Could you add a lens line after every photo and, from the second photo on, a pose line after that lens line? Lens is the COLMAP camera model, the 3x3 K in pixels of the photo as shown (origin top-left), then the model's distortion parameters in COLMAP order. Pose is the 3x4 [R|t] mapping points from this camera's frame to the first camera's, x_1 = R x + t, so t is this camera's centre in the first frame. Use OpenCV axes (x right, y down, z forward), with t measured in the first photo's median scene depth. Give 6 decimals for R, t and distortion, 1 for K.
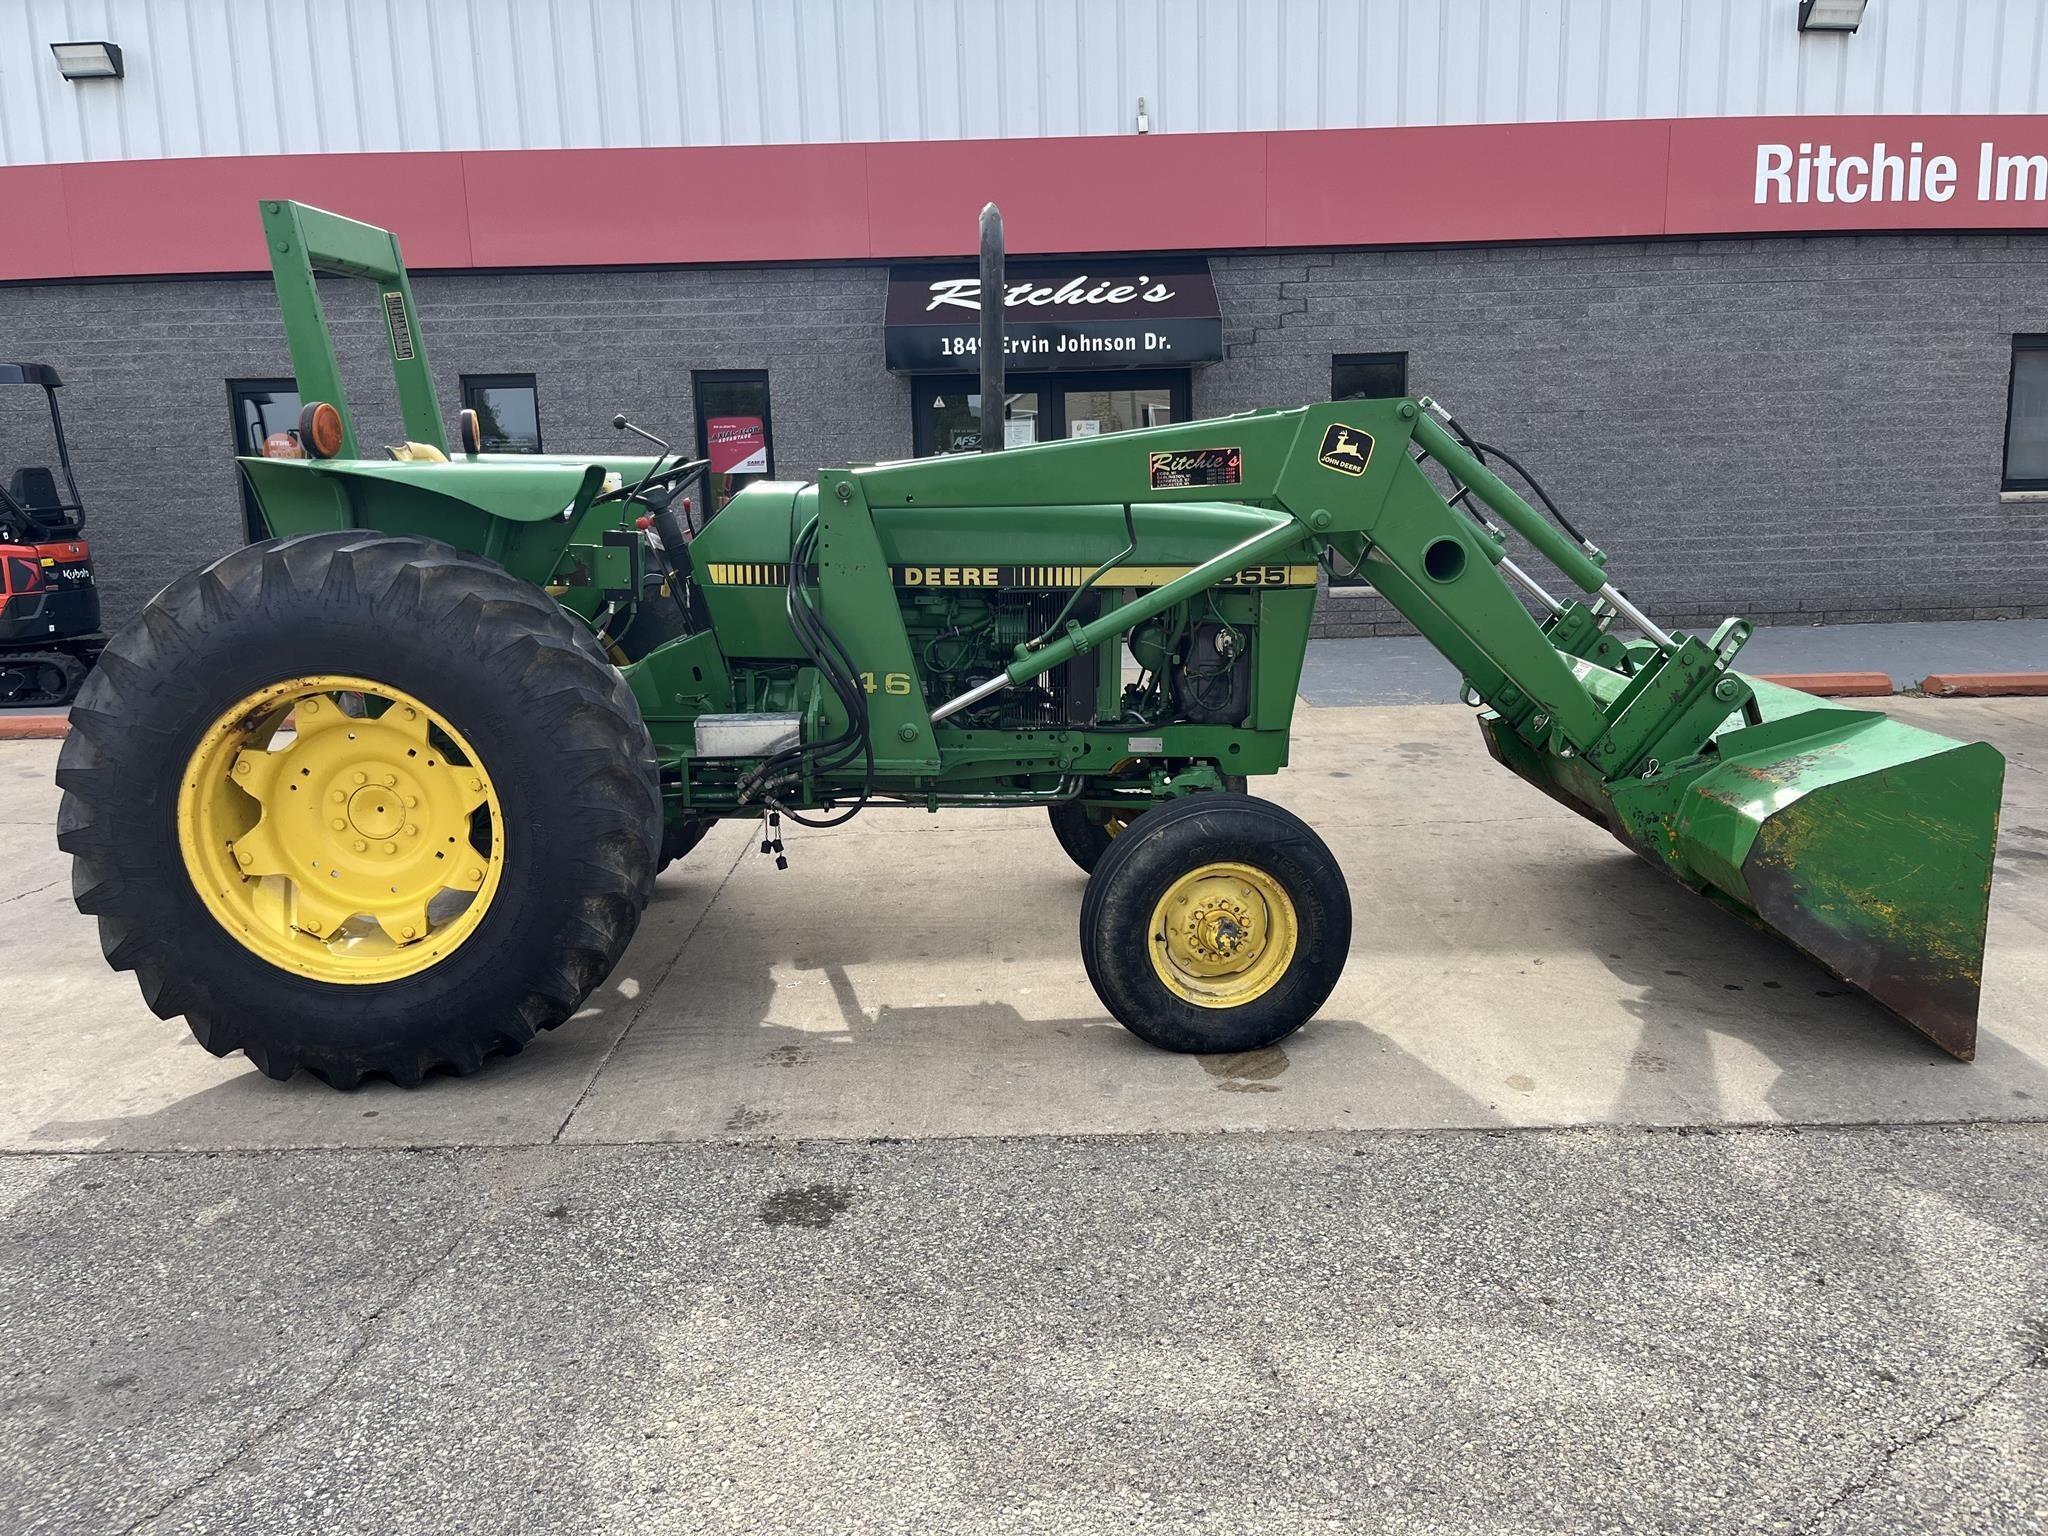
lens RADIAL K [[1557.2, 0, 1029.5], [0, 1557.2, 766.2], [0, 0, 1]] dist [0.058096, -0.072503]
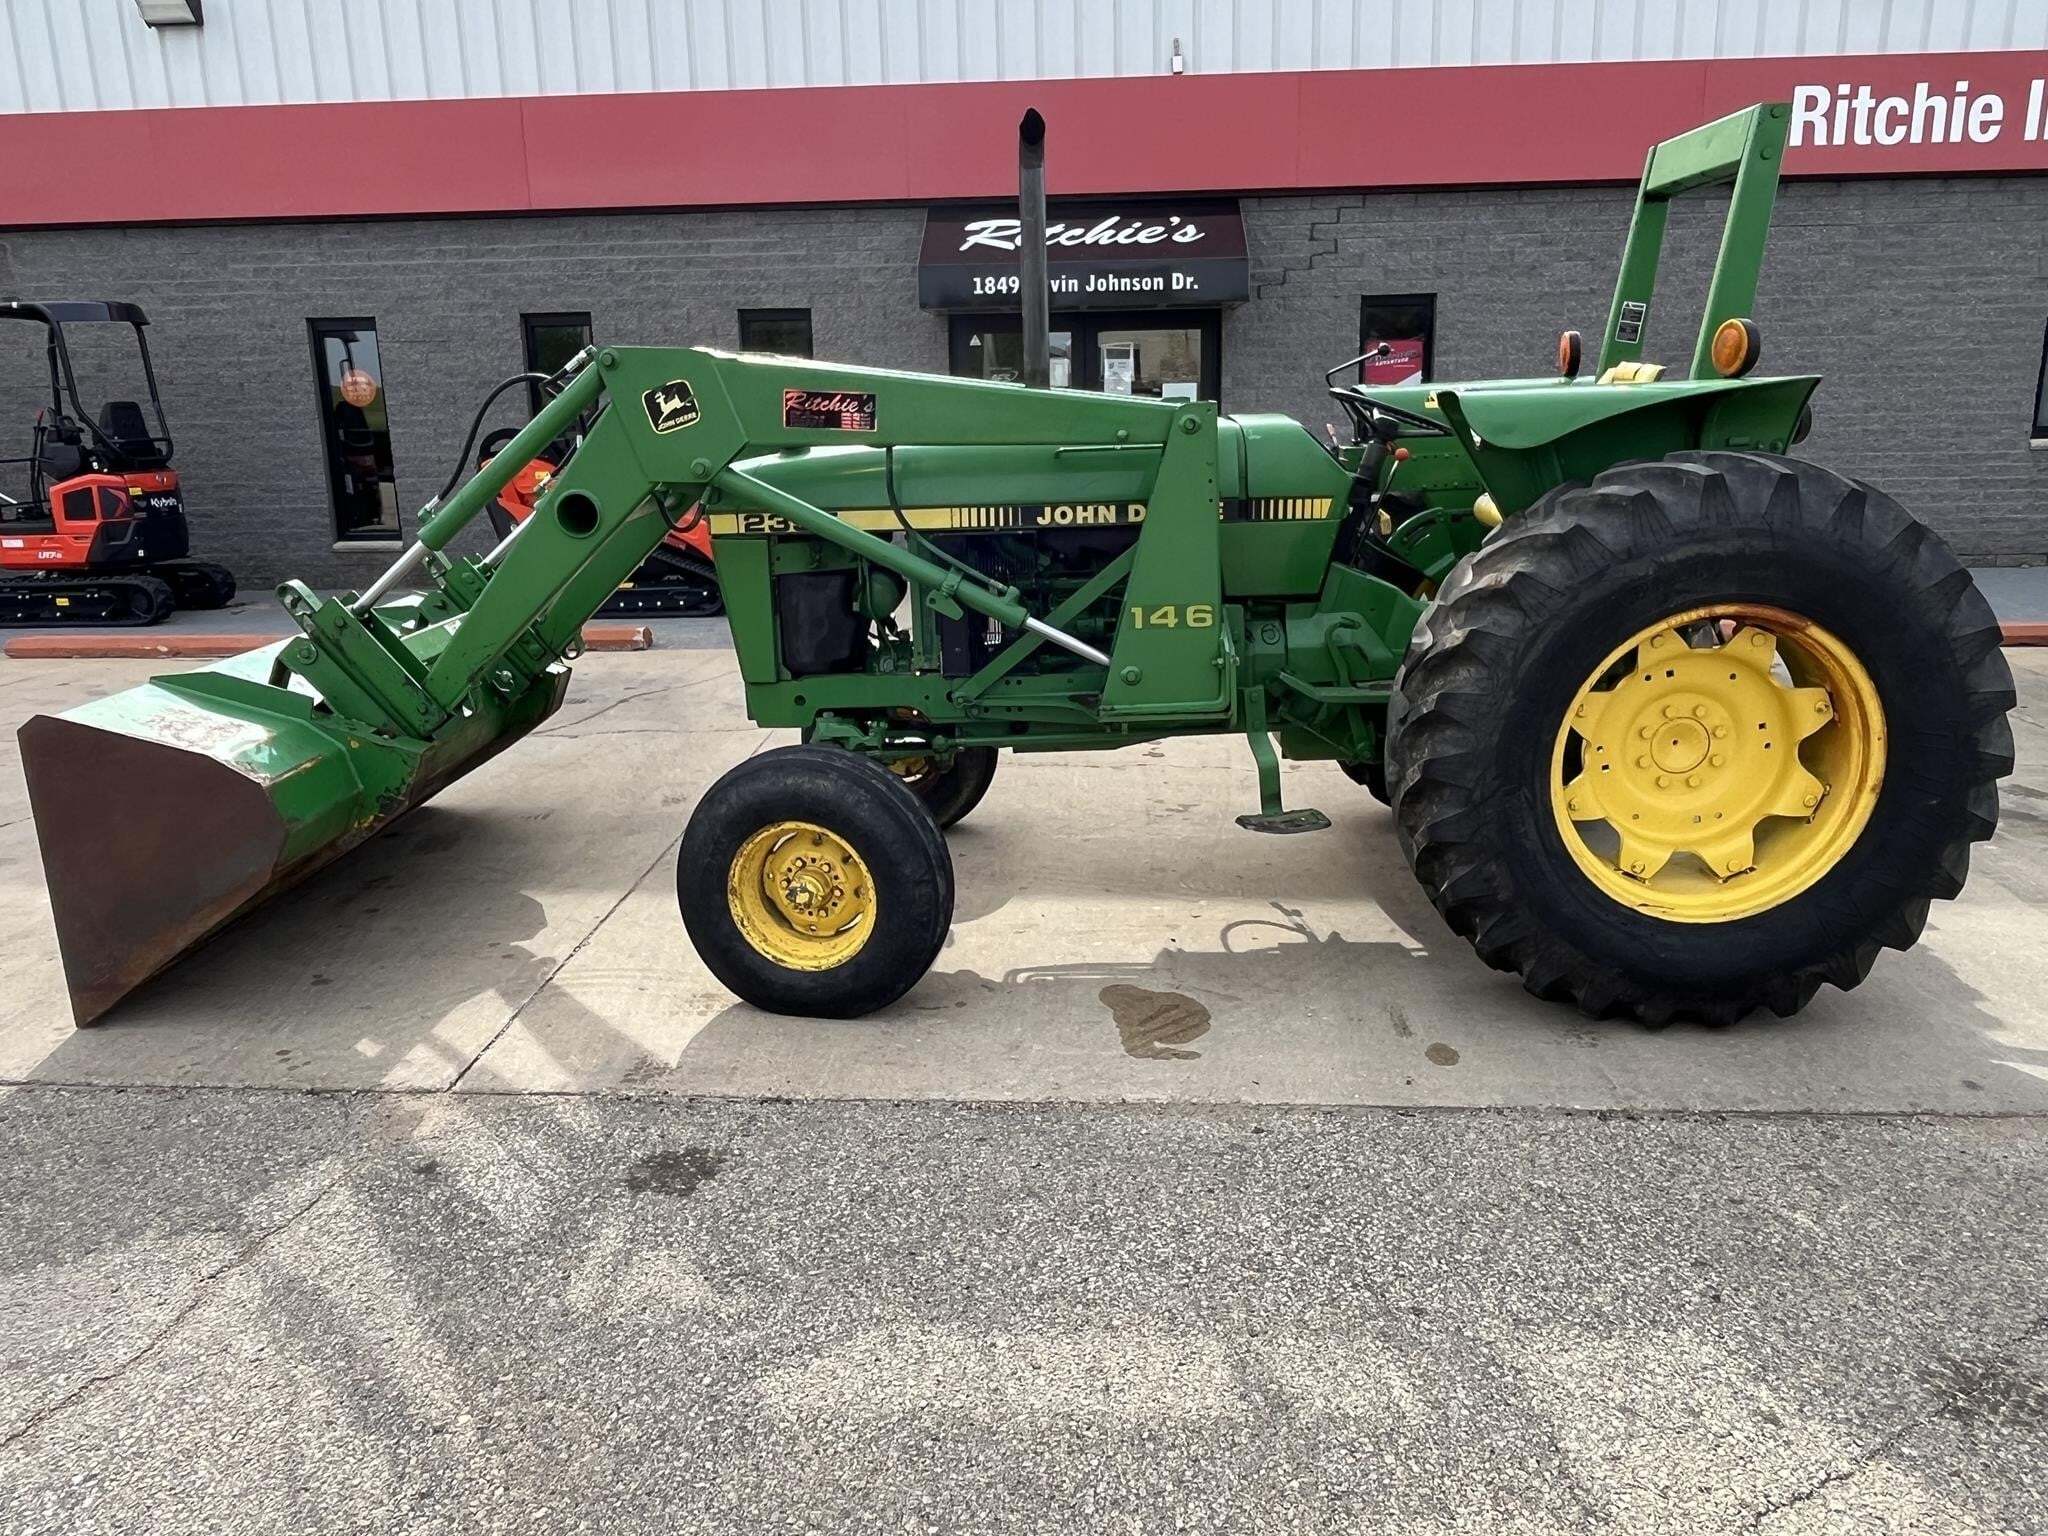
lens RADIAL K [[1450.0, 0, 1028.3], [0, 1450.0, 760.9], [0, 0, 1]] dist [0.009099, -0.015125]
pose [[0.998372, 0.020046, -0.053405, 0.035550], [-0.017235, 0.998467, 0.052602, -0.007765], [0.054377, -0.051596, 0.997187, 0.035961]]
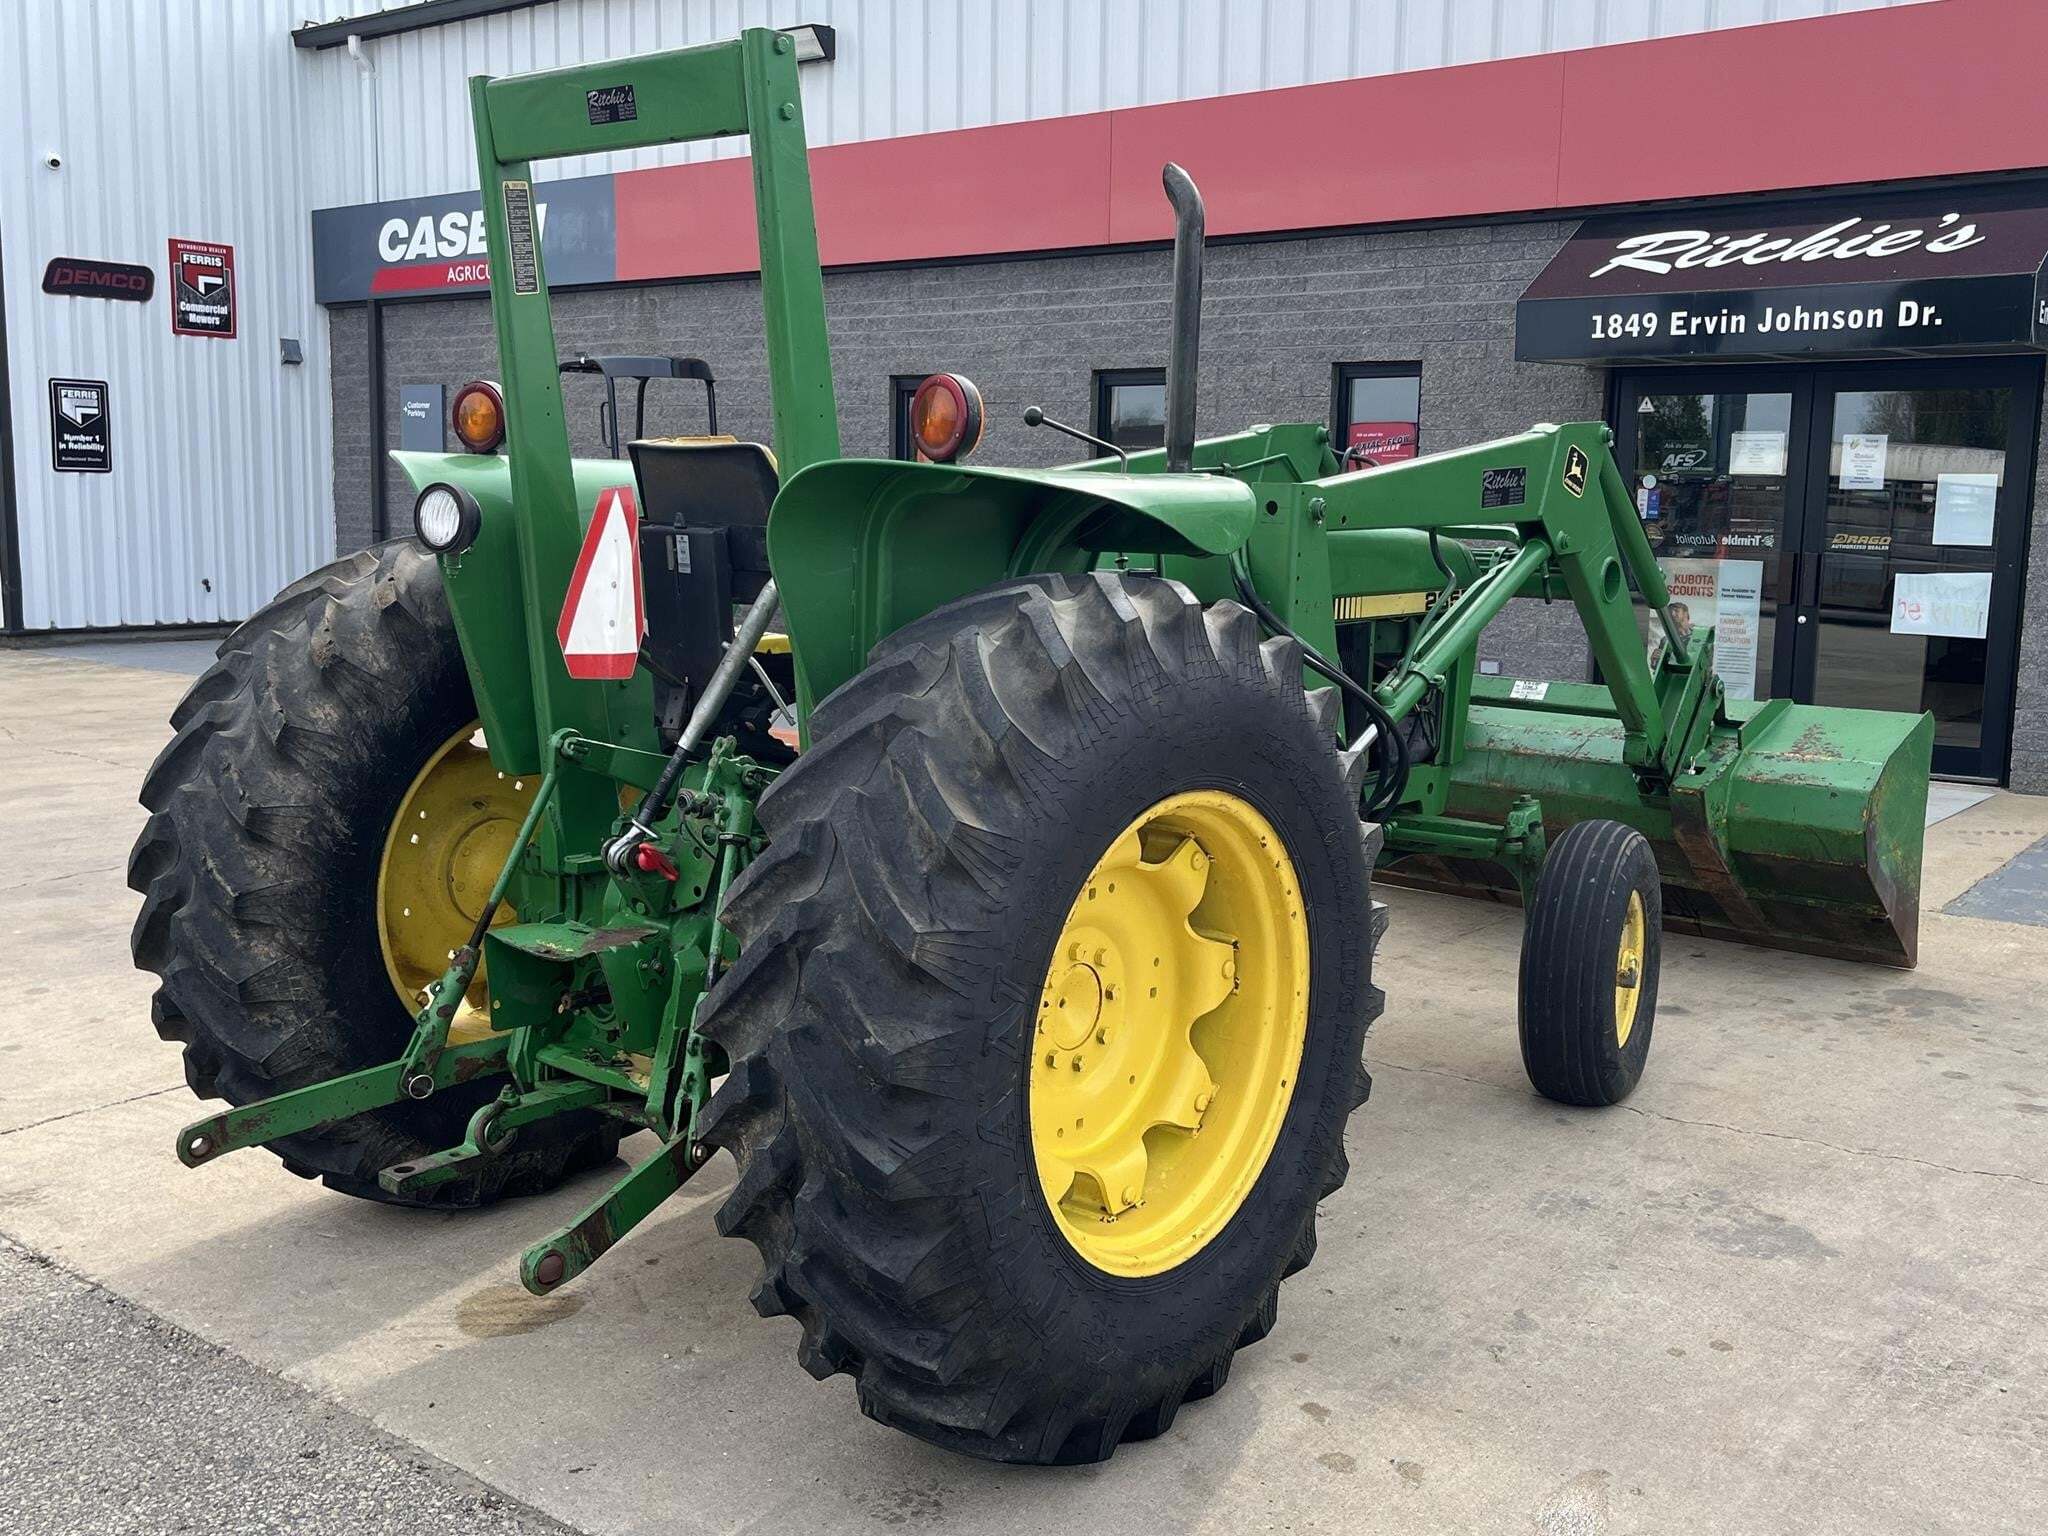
lens RADIAL K [[1990.6, 0, 1015.8], [0, 1990.6, 766.4], [0, 0, 1]] dist [0.031256, 0.000000]
pose [[0.781207, 0.123451, -0.611944, 0.306312], [-0.153321, 0.988170, 0.003620, -0.034736], [0.605151, 0.090996, 0.790893, 0.142537]]
